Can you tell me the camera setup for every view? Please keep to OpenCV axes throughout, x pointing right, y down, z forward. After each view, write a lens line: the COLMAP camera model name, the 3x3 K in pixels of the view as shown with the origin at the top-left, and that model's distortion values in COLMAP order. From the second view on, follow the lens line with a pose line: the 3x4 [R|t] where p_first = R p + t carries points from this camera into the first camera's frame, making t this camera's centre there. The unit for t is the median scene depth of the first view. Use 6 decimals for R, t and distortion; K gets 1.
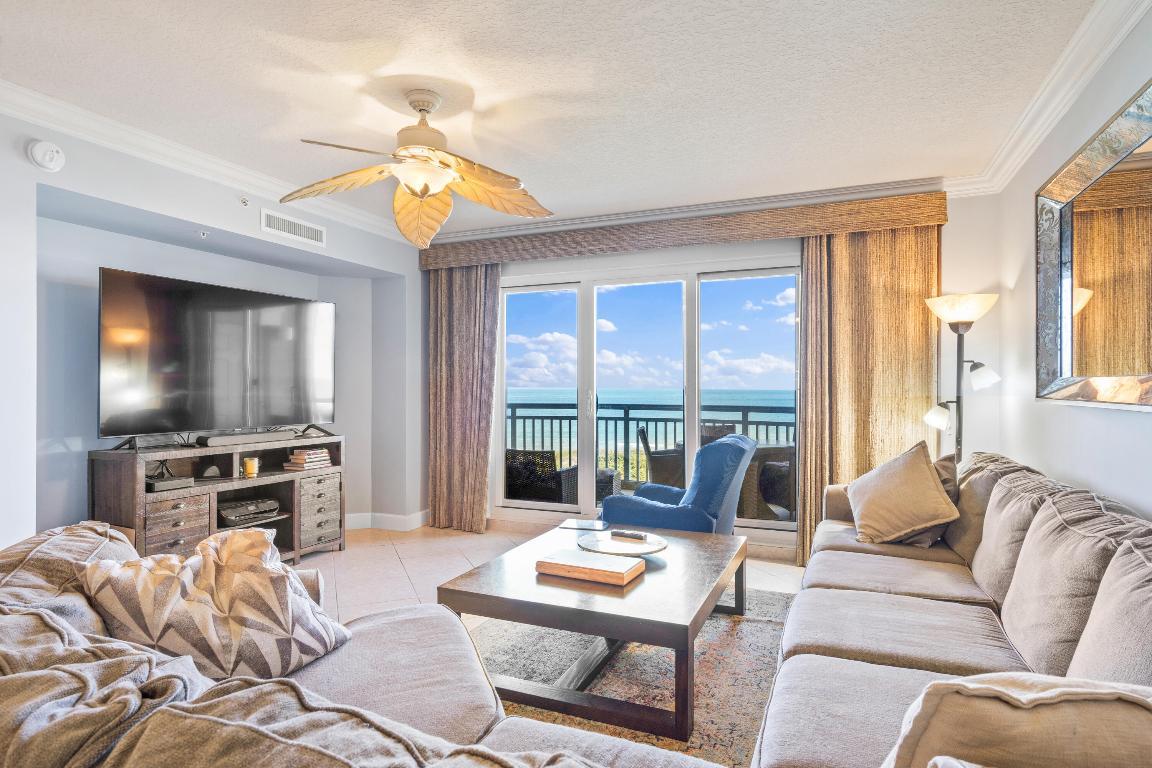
lens RADIAL K [[629.6, 0, 575.0], [0, 629.6, 381.9], [0, 0, 1]] dist [0.006100, -0.001929]
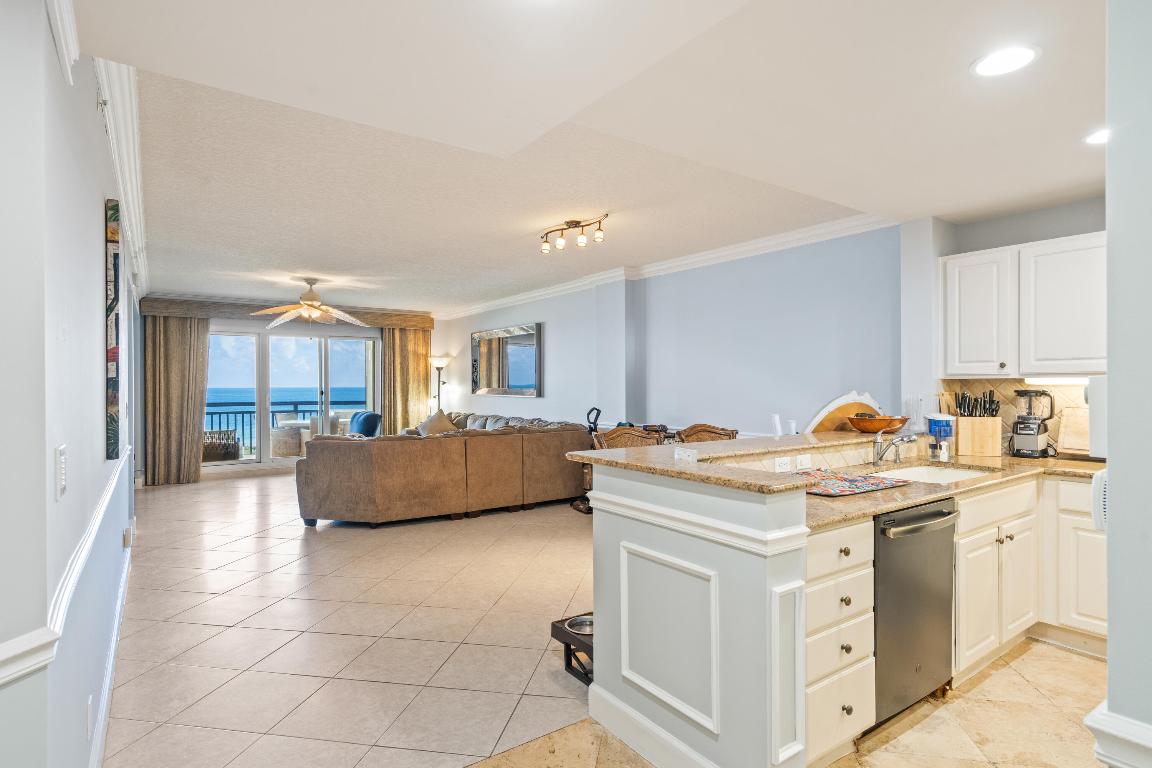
lens RADIAL K [[602.1, 0, 579.0], [0, 602.1, 384.7], [0, 0, 1]] dist [0.003027, 0.000186]
pose [[0.525736, -0.004347, 0.850637, -1.200884], [-0.002569, 0.999974, 0.006697, -0.033173], [-0.850644, -0.005706, 0.525711, -0.832817]]
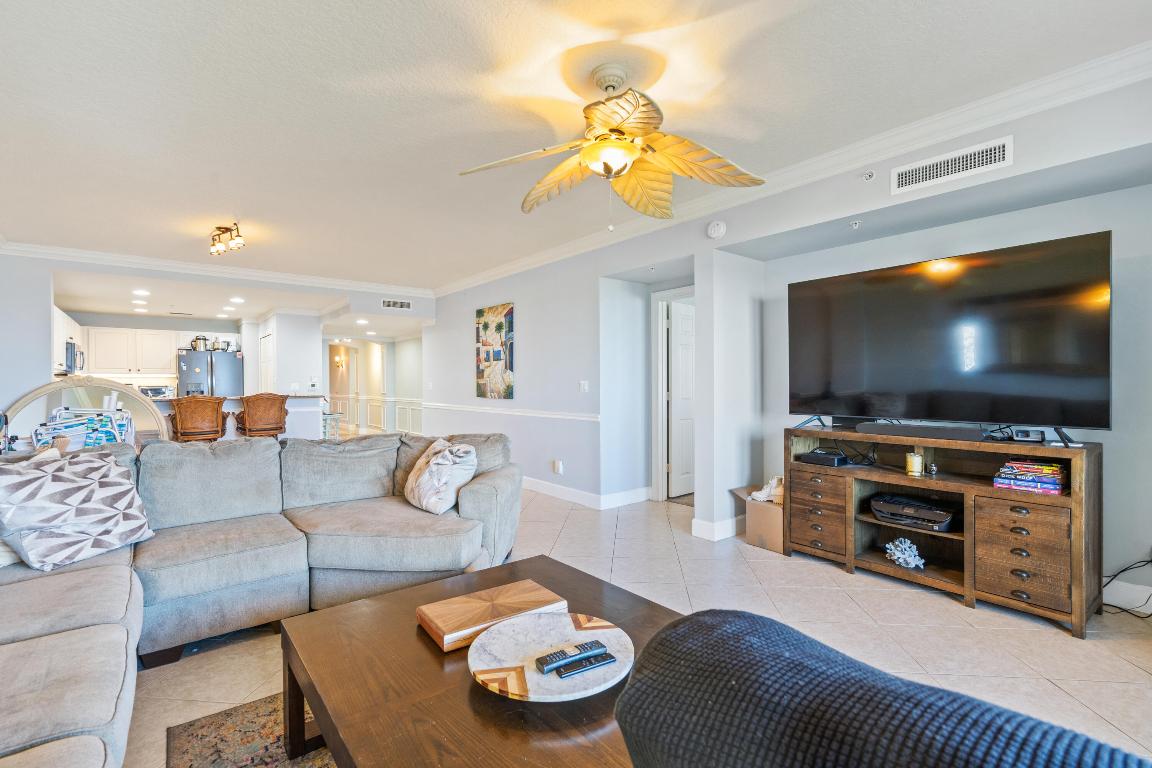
lens RADIAL K [[538.4, 0, 575.3], [0, 538.4, 389.6], [0, 0, 1]] dist [-0.002198, 0.001049]
pose [[-0.475883, 0.003286, -0.879502, 0.361297], [0.003812, 0.999991, 0.001673, 0.027908], [0.879500, -0.002556, -0.475892, 0.924871]]
